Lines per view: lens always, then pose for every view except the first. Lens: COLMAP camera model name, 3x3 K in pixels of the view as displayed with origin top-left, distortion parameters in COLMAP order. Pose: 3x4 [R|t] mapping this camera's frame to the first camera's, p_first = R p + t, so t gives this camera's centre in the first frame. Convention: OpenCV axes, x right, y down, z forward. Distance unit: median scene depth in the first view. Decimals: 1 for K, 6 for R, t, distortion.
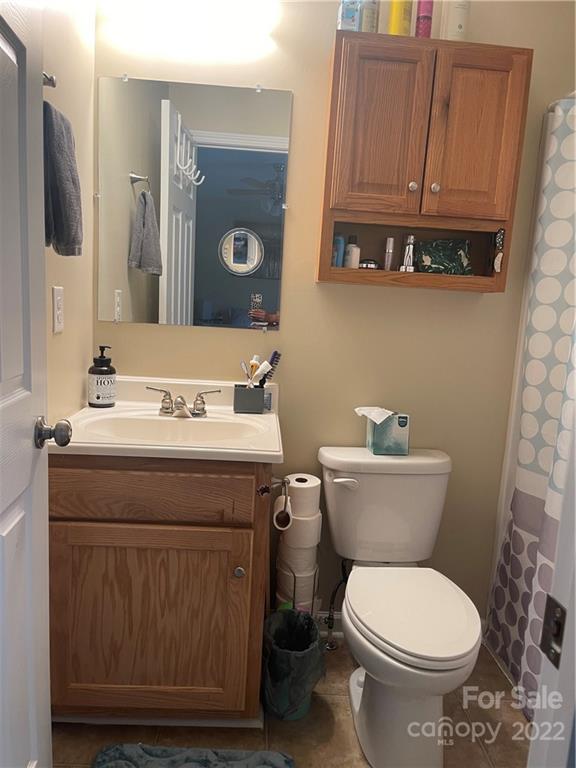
lens RADIAL K [[580.0, 0, 287.6], [0, 580.0, 386.5], [0, 0, 1]] dist [0.034481, -0.050652]
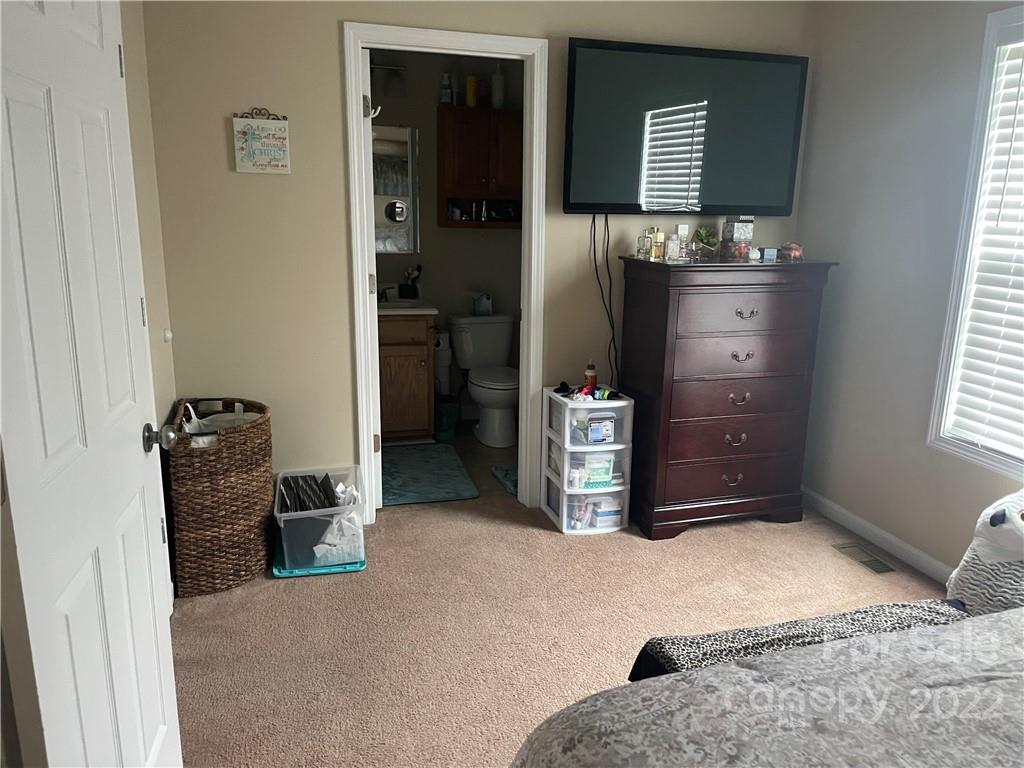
lens RADIAL K [[773.4, 0, 514.3], [0, 773.4, 381.7], [0, 0, 1]] dist [0.034481, -0.050652]
pose [[0.966630, -0.094608, 0.238068, -0.378918], [0.076707, 0.993561, 0.083387, 0.137103], [-0.244424, -0.062343, 0.967662, -1.630069]]
